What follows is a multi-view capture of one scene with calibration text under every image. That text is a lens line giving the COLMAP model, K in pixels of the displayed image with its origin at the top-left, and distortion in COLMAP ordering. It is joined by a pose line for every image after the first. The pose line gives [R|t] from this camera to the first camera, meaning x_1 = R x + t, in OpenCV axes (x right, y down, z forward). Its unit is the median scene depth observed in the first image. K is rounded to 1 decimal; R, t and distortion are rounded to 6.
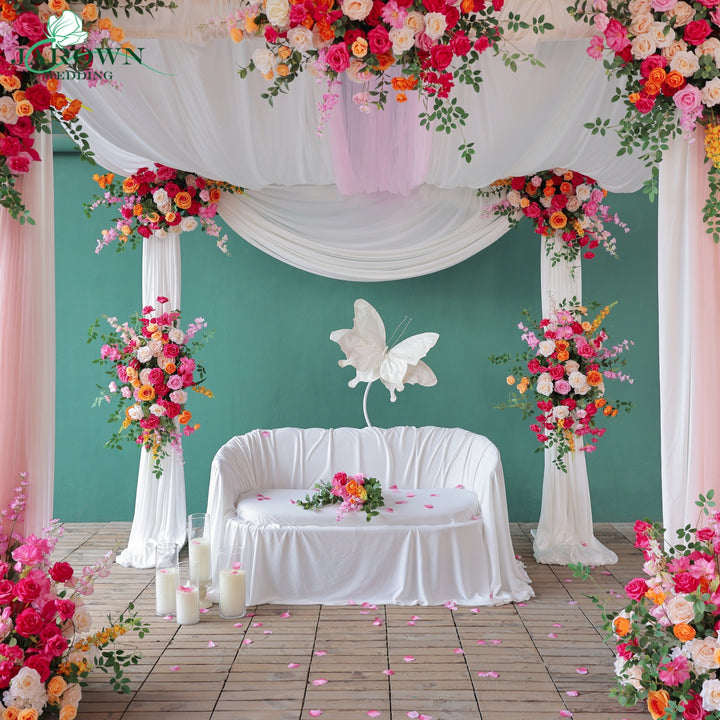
lens RADIAL K [[788.0, 0, 353.1], [0, 788.0, 337.5], [0, 0, 1]] dist [-0.000192, -0.006199]
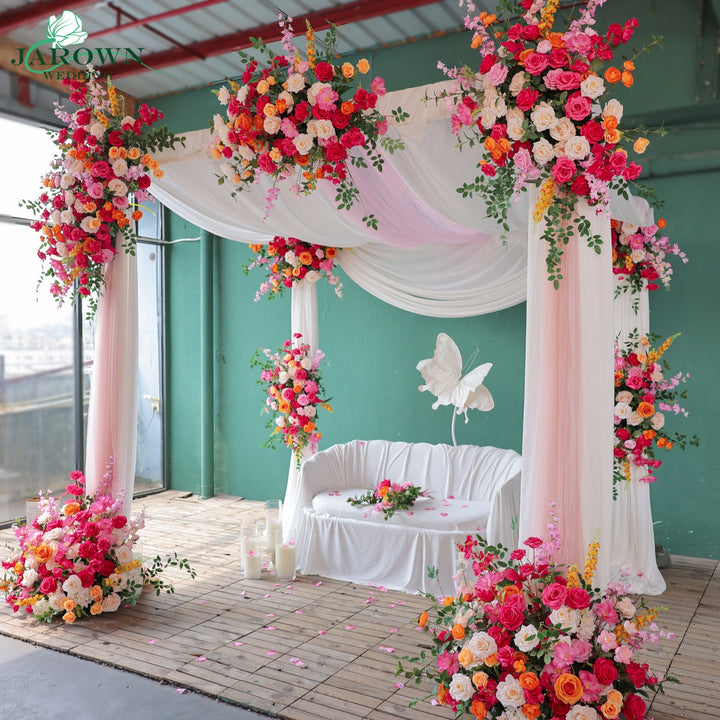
lens RADIAL K [[756.8, 0, 360.0], [0, 756.8, 360.0], [0, 0, 1]] dist [0.001686, 0.006141]
pose [[0.860788, 0.007330, -0.508911, 0.497198], [-0.001946, 0.999936, 0.011112, -0.022564], [0.508960, -0.008575, 0.860748, -0.018617]]
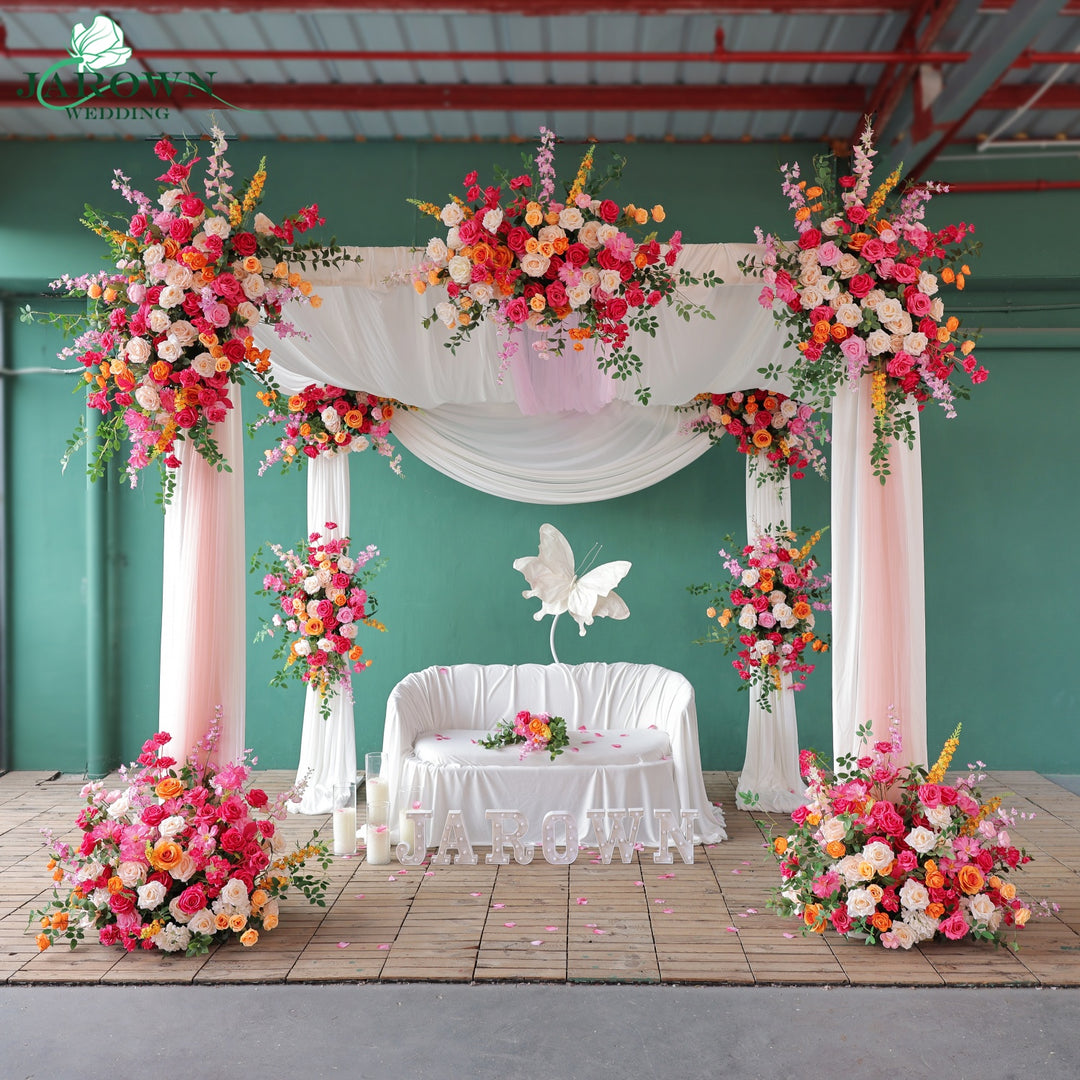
lens RADIAL K [[1122.6, 0, 543.3], [0, 1122.6, 554.5], [0, 0, 1]] dist [-0.000369, -0.006144]
pose [[0.999958, -0.001271, -0.009116, 0.018176], [0.001402, 0.999895, 0.014431, -0.033781], [0.009097, -0.014444, 0.999854, -0.318727]]
